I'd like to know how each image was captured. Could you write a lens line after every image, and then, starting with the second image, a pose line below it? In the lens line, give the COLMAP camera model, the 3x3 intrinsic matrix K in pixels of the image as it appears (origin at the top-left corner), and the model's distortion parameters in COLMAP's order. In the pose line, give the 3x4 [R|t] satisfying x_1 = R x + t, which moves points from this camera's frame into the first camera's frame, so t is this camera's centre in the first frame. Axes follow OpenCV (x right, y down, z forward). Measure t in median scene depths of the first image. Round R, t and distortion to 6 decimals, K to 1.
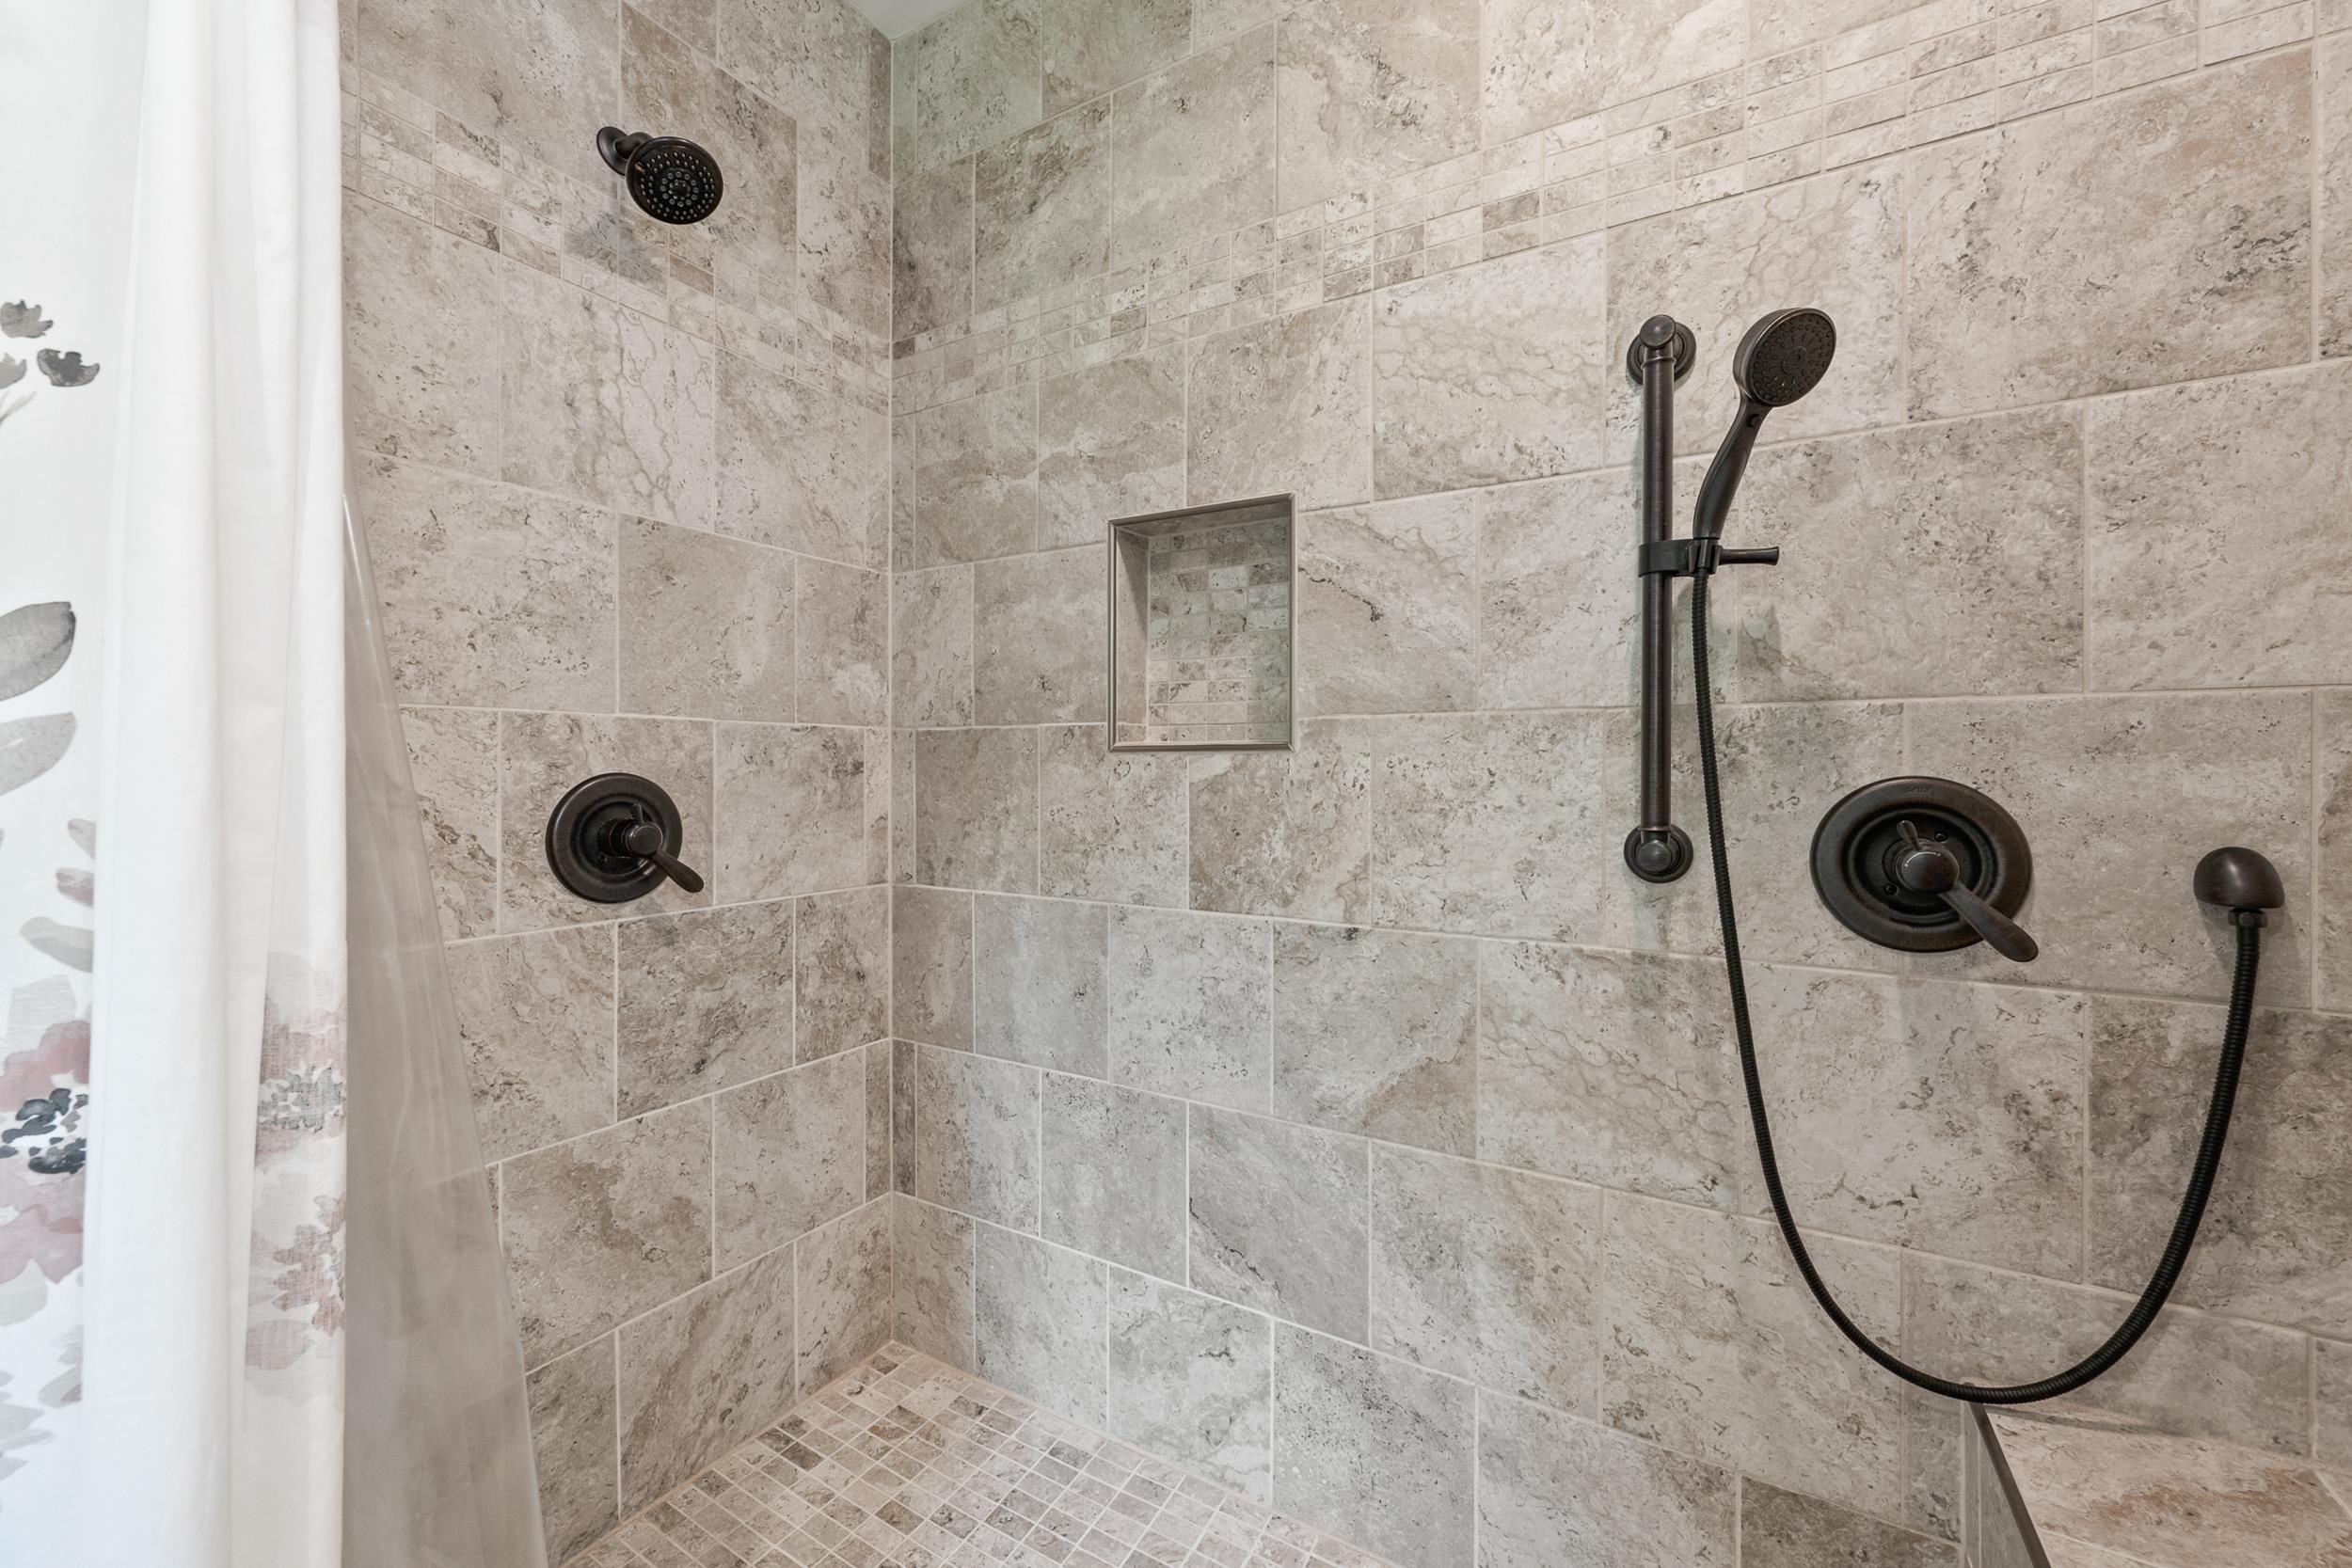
lens RADIAL K [[926.1, 0, 1183.1], [0, 926.1, 791.0], [0, 0, 1]] dist [-0.000045, -0.000063]
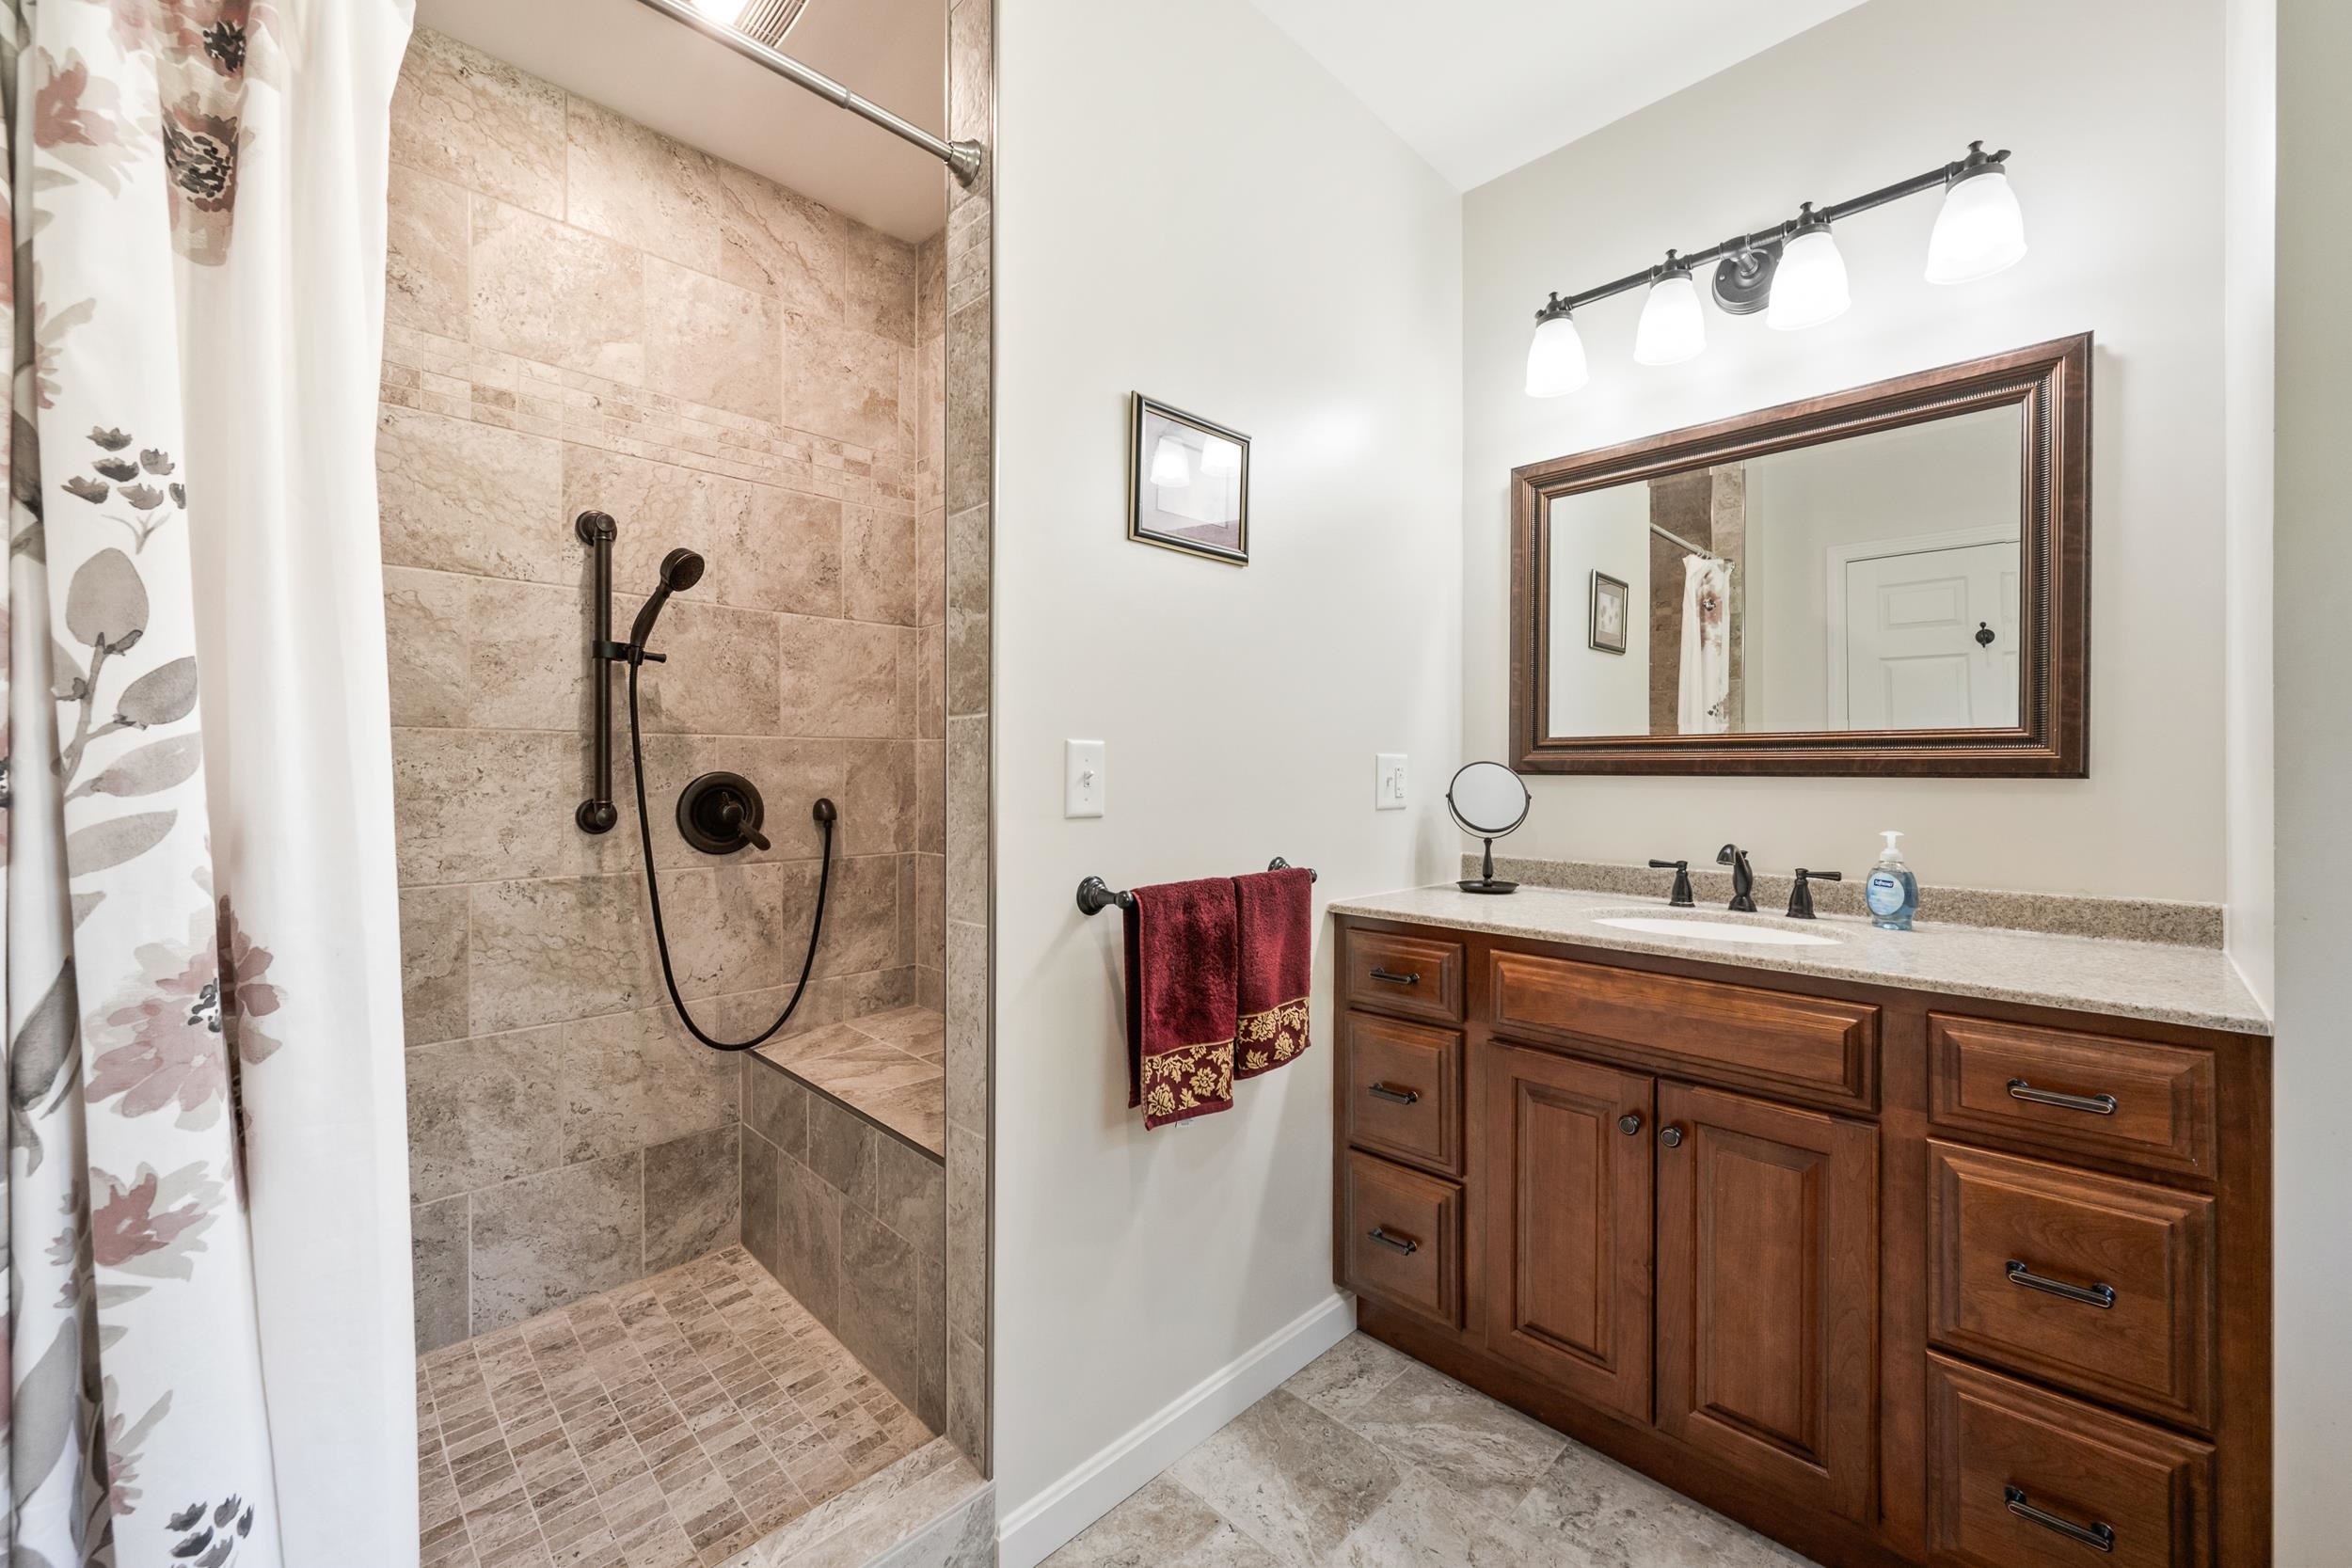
lens RADIAL K [[926.1, 0, 1198.4], [0, 926.1, 769.0], [0, 0, 1]] dist [-0.000045, -0.000063]
pose [[0.224868, -0.016209, 0.974254, -0.925192], [-0.000797, 0.999858, 0.016819, -0.052657], [-0.974389, -0.004558, 0.224823, -0.487186]]
